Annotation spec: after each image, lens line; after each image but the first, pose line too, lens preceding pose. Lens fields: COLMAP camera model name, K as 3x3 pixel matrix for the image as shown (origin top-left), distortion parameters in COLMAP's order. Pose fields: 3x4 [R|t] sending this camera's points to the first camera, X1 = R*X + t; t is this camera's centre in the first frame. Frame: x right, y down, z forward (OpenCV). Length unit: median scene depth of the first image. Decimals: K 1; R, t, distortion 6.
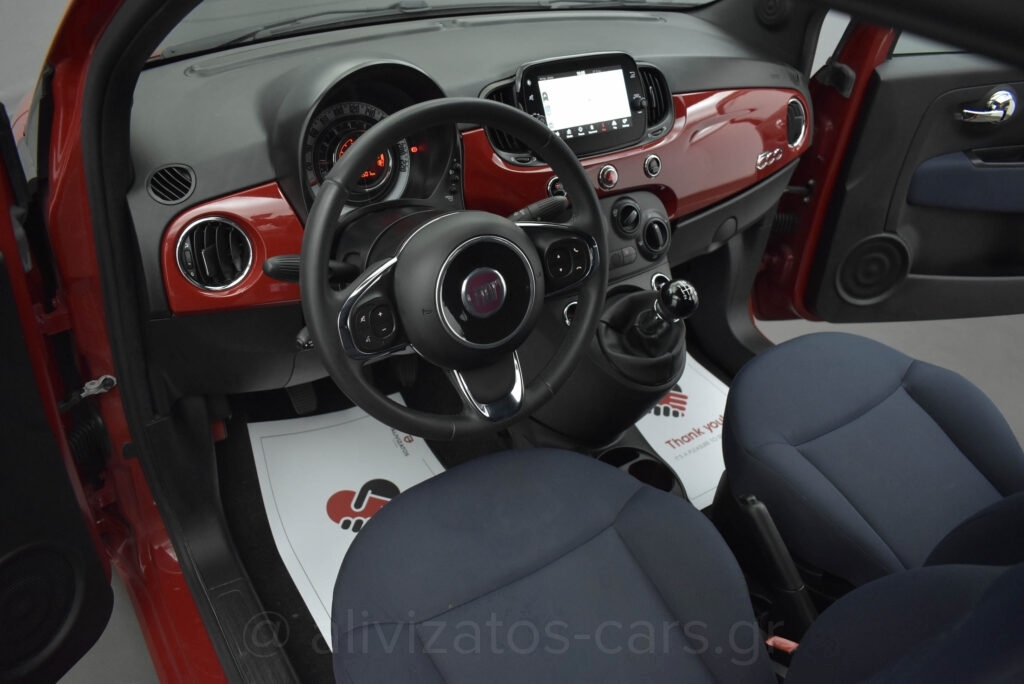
lens RADIAL K [[788.0, 0, 510.9], [0, 788.0, 342.9], [0, 0, 1]] dist [-0.095178, 0.002662]
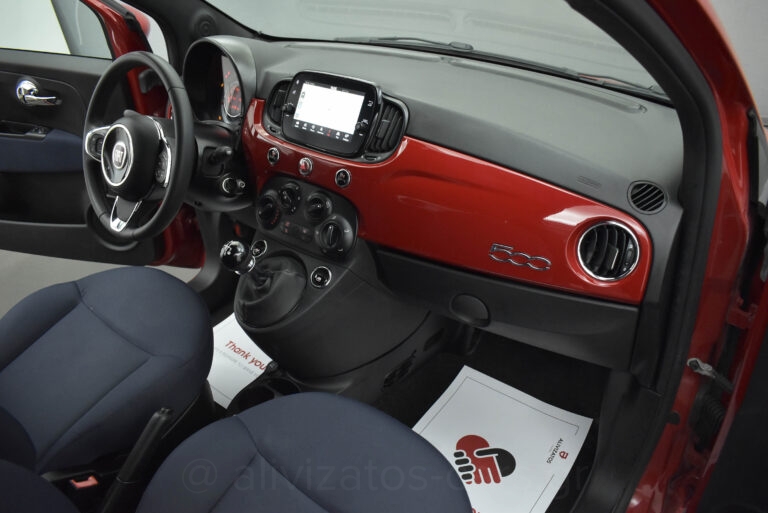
lens RADIAL K [[591.0, 0, 385.4], [0, 591.0, 259.8], [0, 0, 1]] dist [-0.095178, 0.002662]
pose [[0.294757, 0.444411, -0.845942, 1.069356], [-0.533414, 0.811030, 0.240209, -0.398559], [0.792835, 0.380434, 0.476112, 0.722462]]
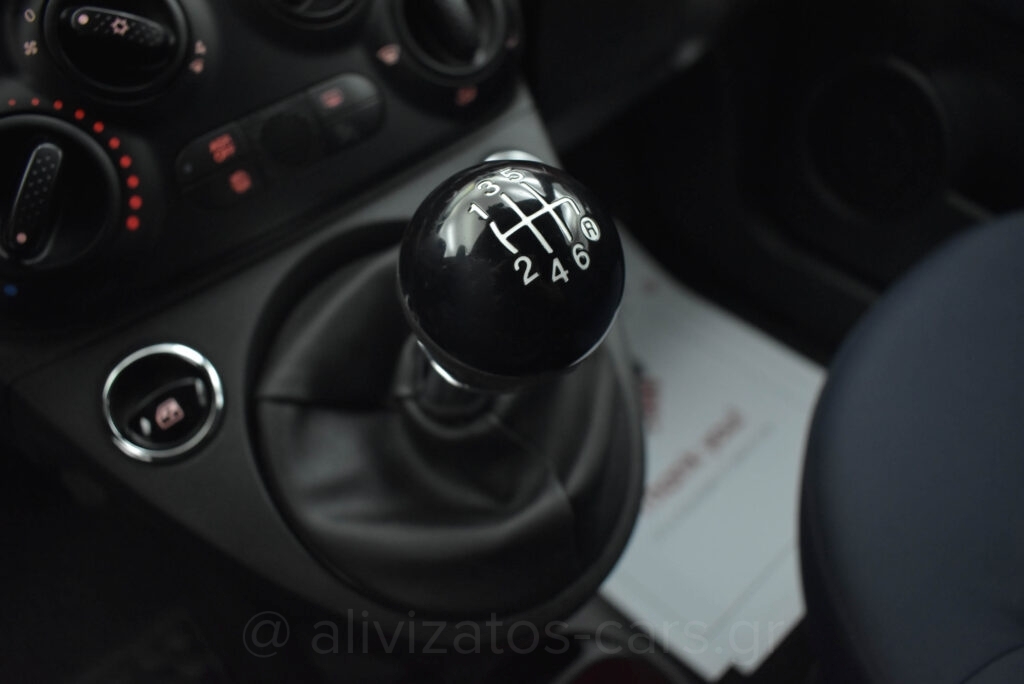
lens RADIAL K [[788.0, 0, 506.7], [0, 788.0, 336.0], [0, 0, 1]] dist [-0.095178, 0.002662]
pose [[0.977828, -0.205848, -0.038463, 0.210786], [0.208790, 0.972474, 0.103443, -0.059464], [0.016111, -0.109180, 0.993891, 0.797111]]
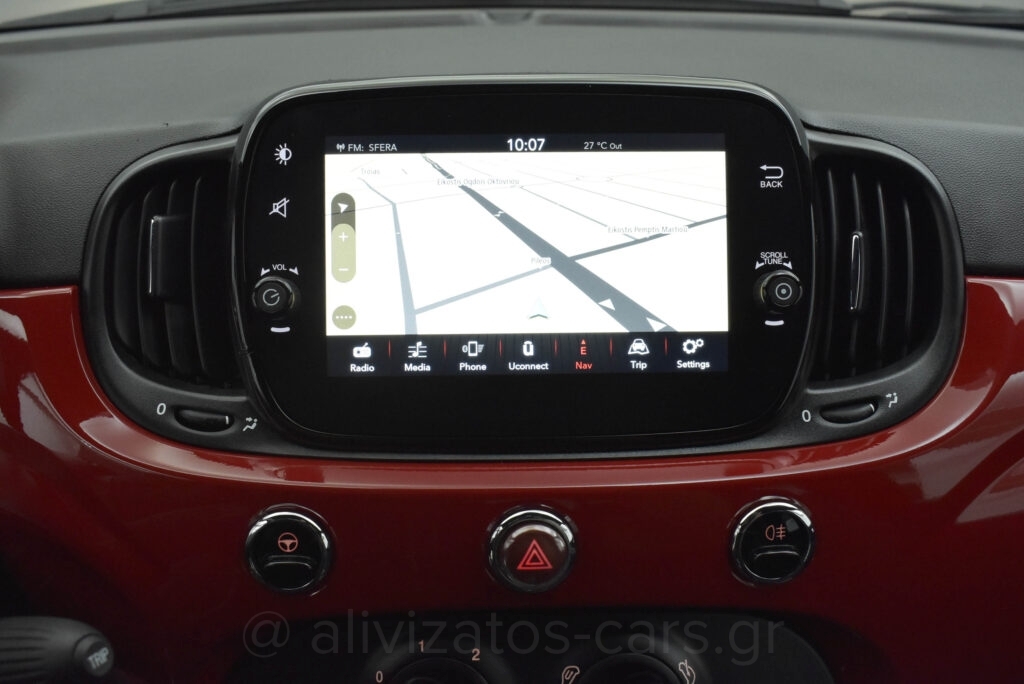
lens RADIAL K [[961.6, 0, 511.6], [0, 961.6, 340.3], [0, 0, 1]] dist [-0.087147, 0.000000]
pose [[0.839940, 0.205643, -0.502207, 0.267464], [-0.273297, 0.959793, -0.064073, -0.262218], [0.468839, 0.191069, 0.862370, 0.733714]]
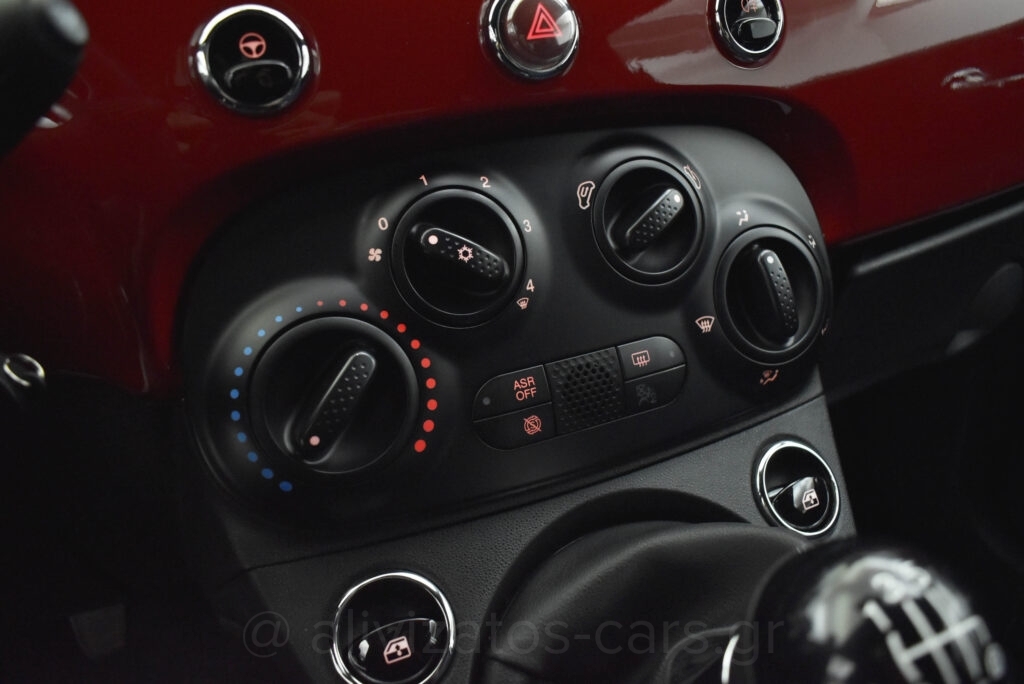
lens RADIAL K [[788.0, 0, 516.8], [0, 788.0, 339.9], [0, 0, 1]] dist [-0.095178, 0.002662]
pose [[0.979062, 0.010419, -0.203297, 0.170985], [-0.036479, 0.991503, -0.124864, -0.096082], [0.200268, 0.129665, 0.971123, 0.810243]]
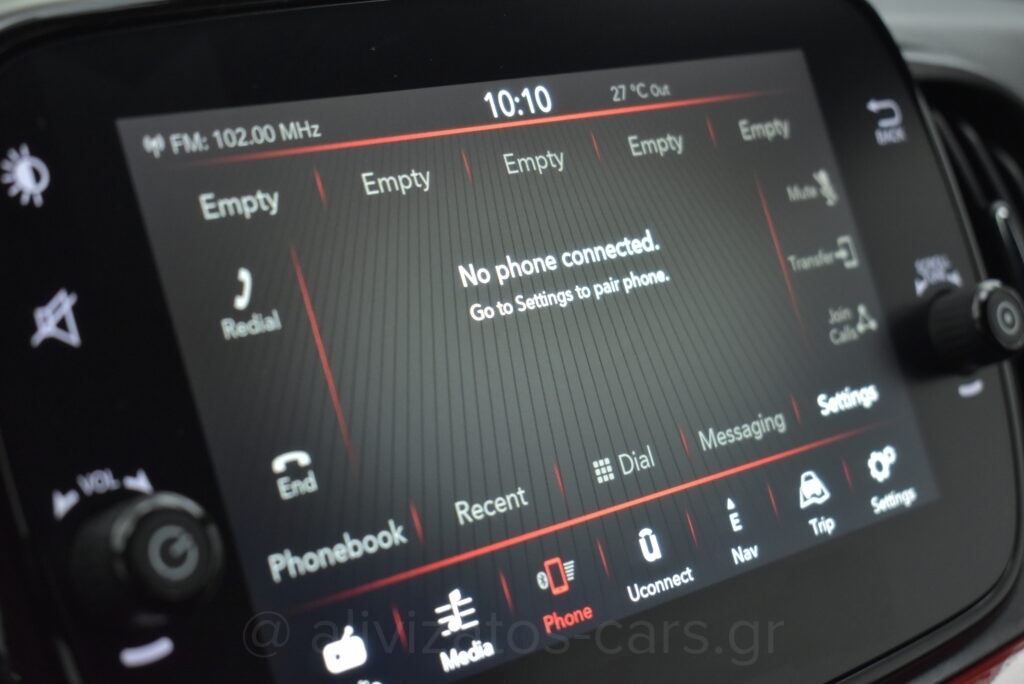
lens RADIAL K [[1831.5, 0, 512.4], [0, 1831.5, 337.8], [0, 0, 1]] dist [-0.026697, 0.000000]
pose [[0.991202, -0.052495, 0.121500, 0.053659], [0.086902, 0.950517, -0.298271, -0.231462], [-0.099830, 0.306205, 0.946717, 0.754039]]
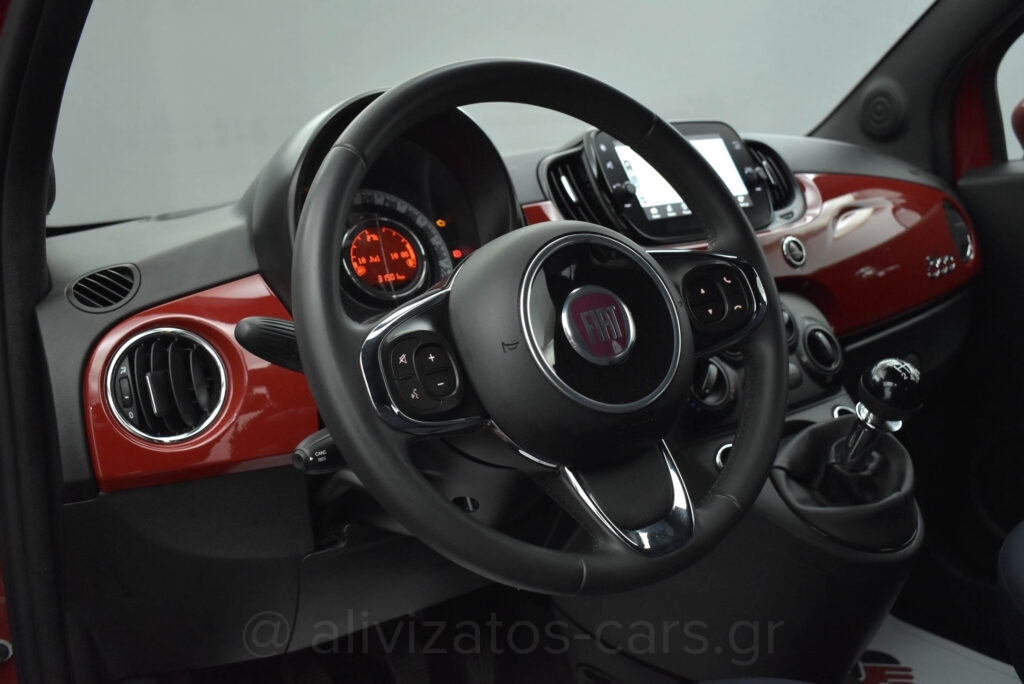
lens RADIAL K [[961.6, 0, 515.8], [0, 961.6, 338.4], [0, 0, 1]] dist [-0.087147, 0.000000]
pose [[0.987995, -0.153033, -0.021117, -0.063290], [0.128484, 0.889898, -0.437691, 0.198337], [0.085773, 0.429723, 0.898877, 0.258407]]
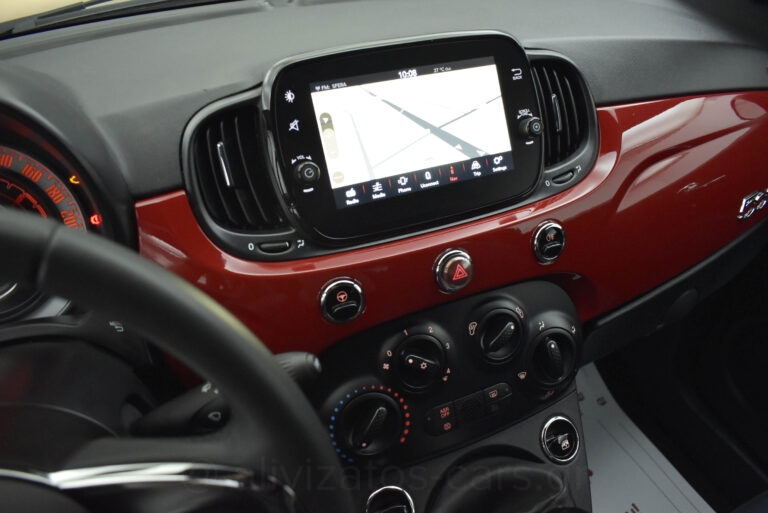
lens RADIAL K [[591.0, 0, 385.1], [0, 591.0, 254.3], [0, 0, 1]] dist [-0.095178, 0.002662]
pose [[0.979854, 0.046740, -0.194169, 0.159149], [-0.048642, 0.998804, -0.005035, -0.224189], [0.193701, 0.014378, 0.980955, 0.616065]]
